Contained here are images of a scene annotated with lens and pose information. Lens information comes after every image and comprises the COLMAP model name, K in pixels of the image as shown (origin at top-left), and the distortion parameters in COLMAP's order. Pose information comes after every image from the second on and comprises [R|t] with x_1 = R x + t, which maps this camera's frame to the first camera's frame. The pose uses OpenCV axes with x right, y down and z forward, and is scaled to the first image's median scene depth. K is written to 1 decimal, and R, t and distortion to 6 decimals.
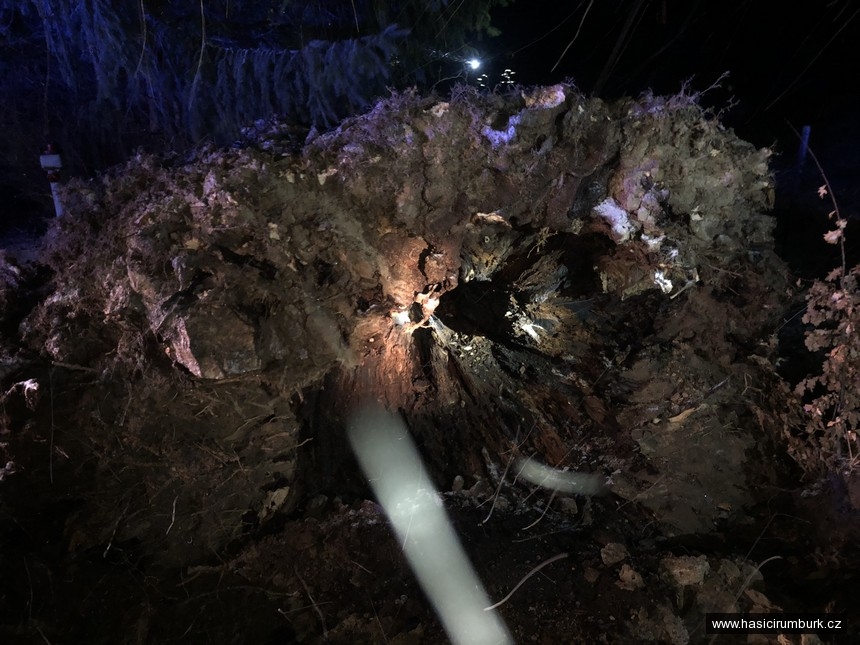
lens RADIAL K [[710.4, 0, 430.0], [0, 710.4, 322.5], [0, 0, 1]] dist [0.116285, -0.000775]
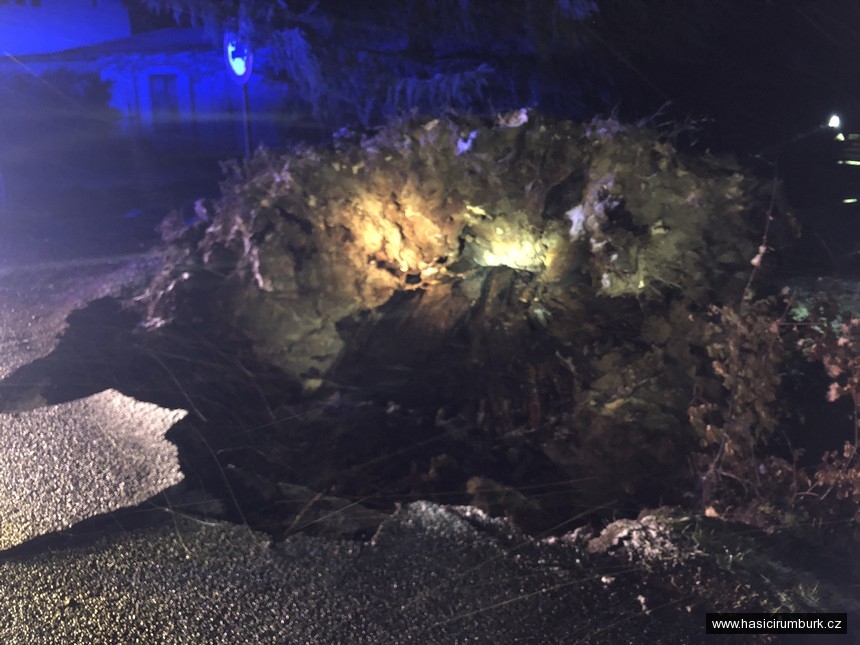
lens RADIAL K [[710.4, 0, 430.0], [0, 710.4, 322.5], [0, 0, 1]] dist [0.116285, -0.000775]
pose [[0.825410, 0.179928, -0.535093, 0.776901], [-0.190208, 0.981066, 0.036483, 0.020919], [0.531526, 0.071666, 0.844005, -0.116717]]
